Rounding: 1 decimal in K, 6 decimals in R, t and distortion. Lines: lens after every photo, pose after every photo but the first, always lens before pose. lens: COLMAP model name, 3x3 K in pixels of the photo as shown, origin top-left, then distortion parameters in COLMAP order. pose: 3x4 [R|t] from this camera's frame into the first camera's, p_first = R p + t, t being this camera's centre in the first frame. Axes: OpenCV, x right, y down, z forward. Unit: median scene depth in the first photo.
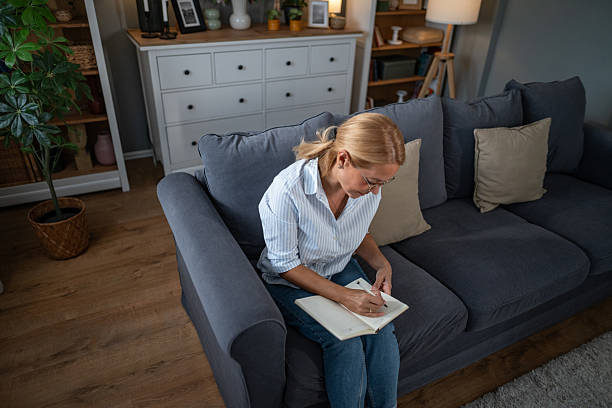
lens RADIAL K [[418.3, 0, 306.8], [0, 418.3, 195.2], [0, 0, 1]] dist [-0.062479, 0.063767]
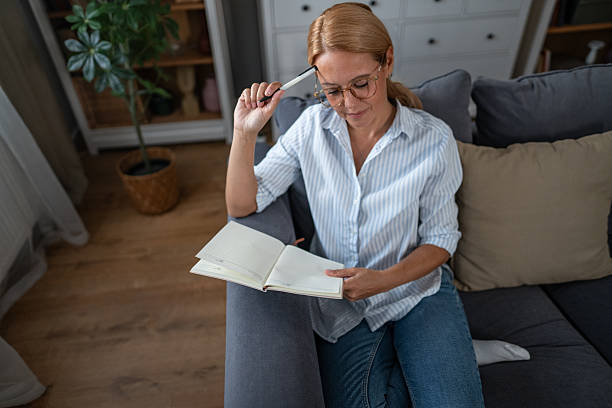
lens RADIAL K [[418.3, 0, 306.8], [0, 418.3, 195.2], [0, 0, 1]] dist [-0.062479, 0.063767]
pose [[0.939522, 0.152183, -0.306819, 0.027514], [-0.111321, 0.982906, 0.146641, -0.075387], [0.323891, -0.103617, 0.940403, 0.275166]]
